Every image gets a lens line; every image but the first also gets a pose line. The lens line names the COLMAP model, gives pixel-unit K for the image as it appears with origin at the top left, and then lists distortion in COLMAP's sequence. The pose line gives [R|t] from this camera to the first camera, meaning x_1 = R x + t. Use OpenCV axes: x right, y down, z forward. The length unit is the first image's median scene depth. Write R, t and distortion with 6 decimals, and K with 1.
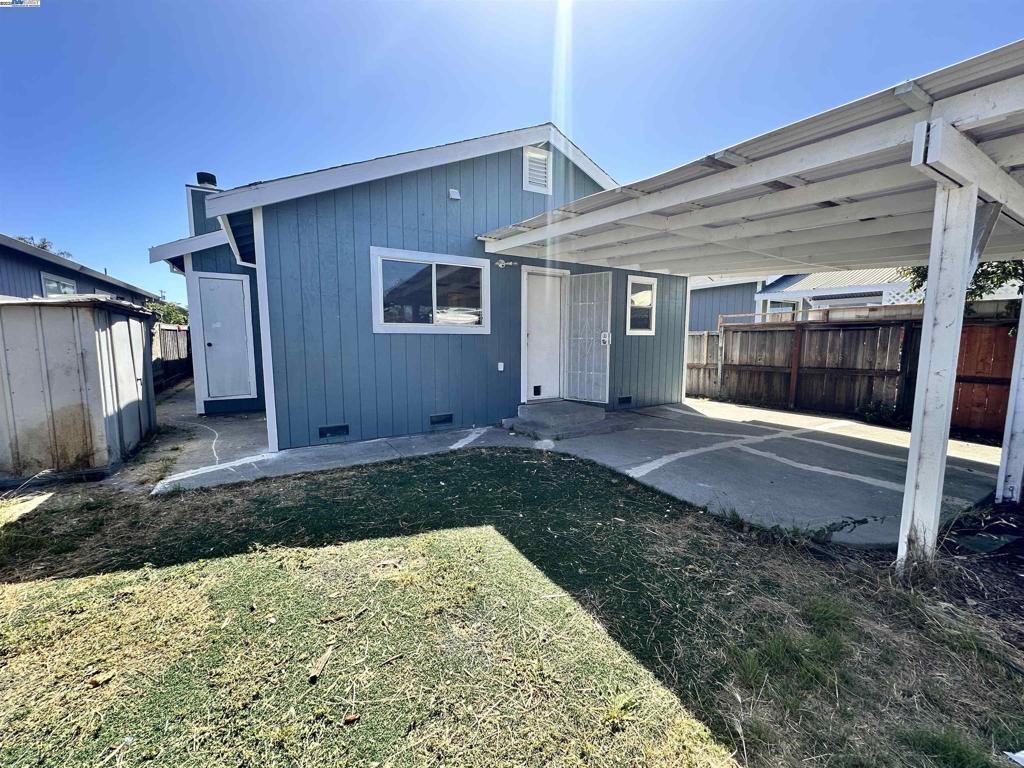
lens RADIAL K [[411.1, 0, 509.7], [0, 411.1, 385.0], [0, 0, 1]] dist [-0.002770, 0.000548]
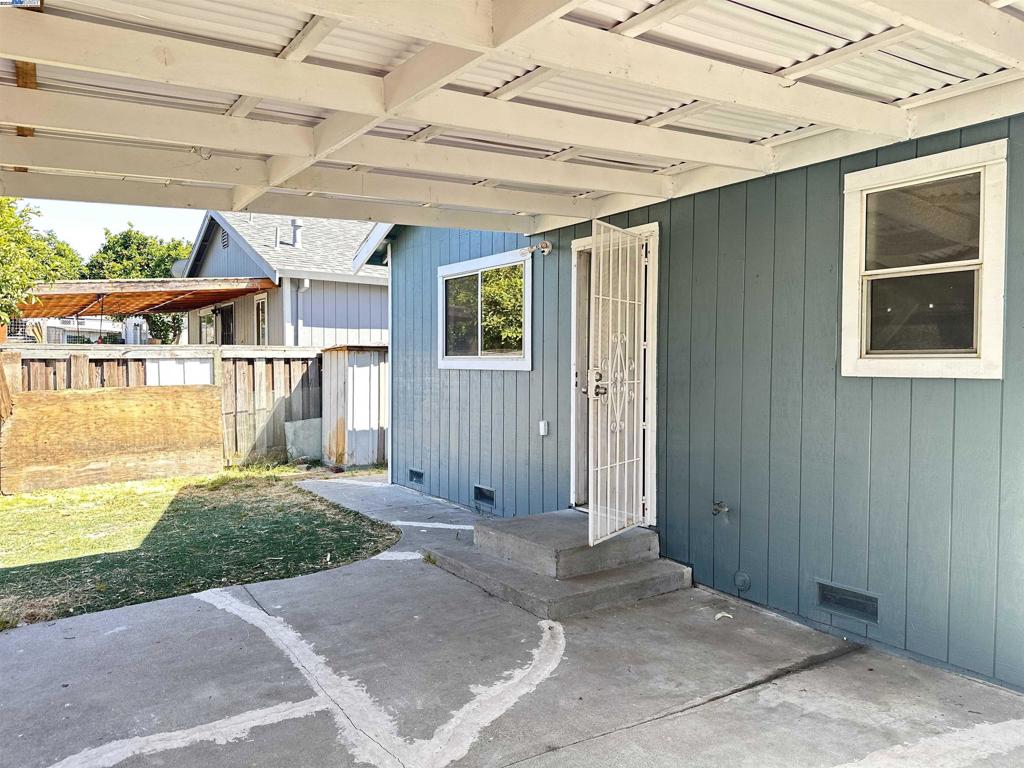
lens RADIAL K [[719.4, 0, 519.7], [0, 719.4, 380.1], [0, 0, 1]] dist [0.063229, -0.076039]
pose [[0.074321, 0.024450, -0.996935, 1.256724], [-0.114374, 0.993312, 0.015835, -0.160836], [0.990654, 0.112847, 0.076621, 1.171750]]
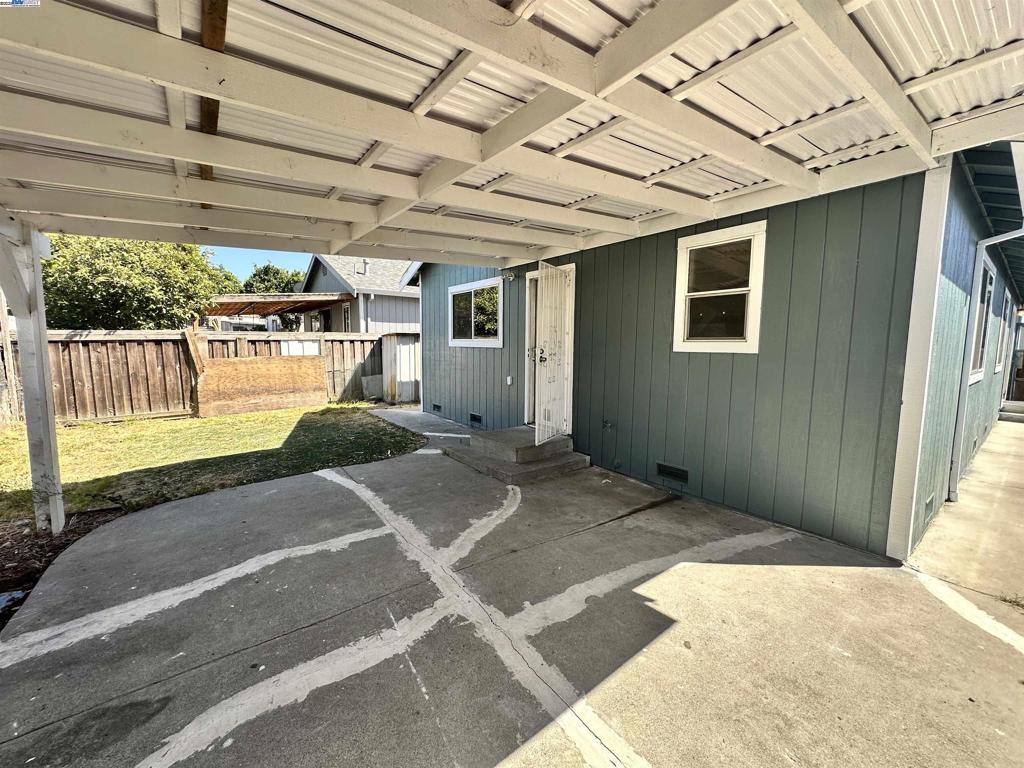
lens RADIAL K [[411.1, 0, 511.8], [0, 411.1, 382.0], [0, 0, 1]] dist [-0.002770, 0.000548]
pose [[0.112856, 0.094333, -0.989123, 1.267456], [-0.118306, 0.989677, 0.080887, -0.160865], [0.986543, 0.107891, 0.122852, 1.169803]]
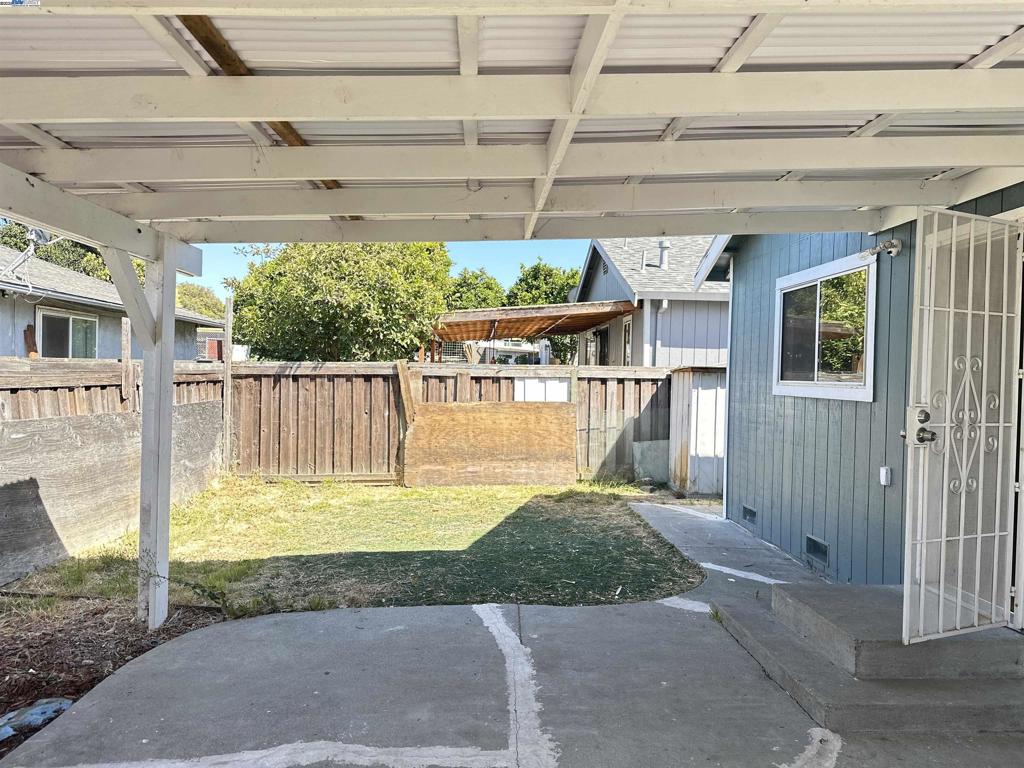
lens RADIAL K [[719.4, 0, 515.5], [0, 719.4, 378.4], [0, 0, 1]] dist [0.063229, -0.076039]
pose [[-0.466036, -0.006900, -0.884739, 1.131691], [-0.122128, 0.990899, 0.056604, -0.190594], [0.876296, 0.134431, -0.462637, 1.322884]]
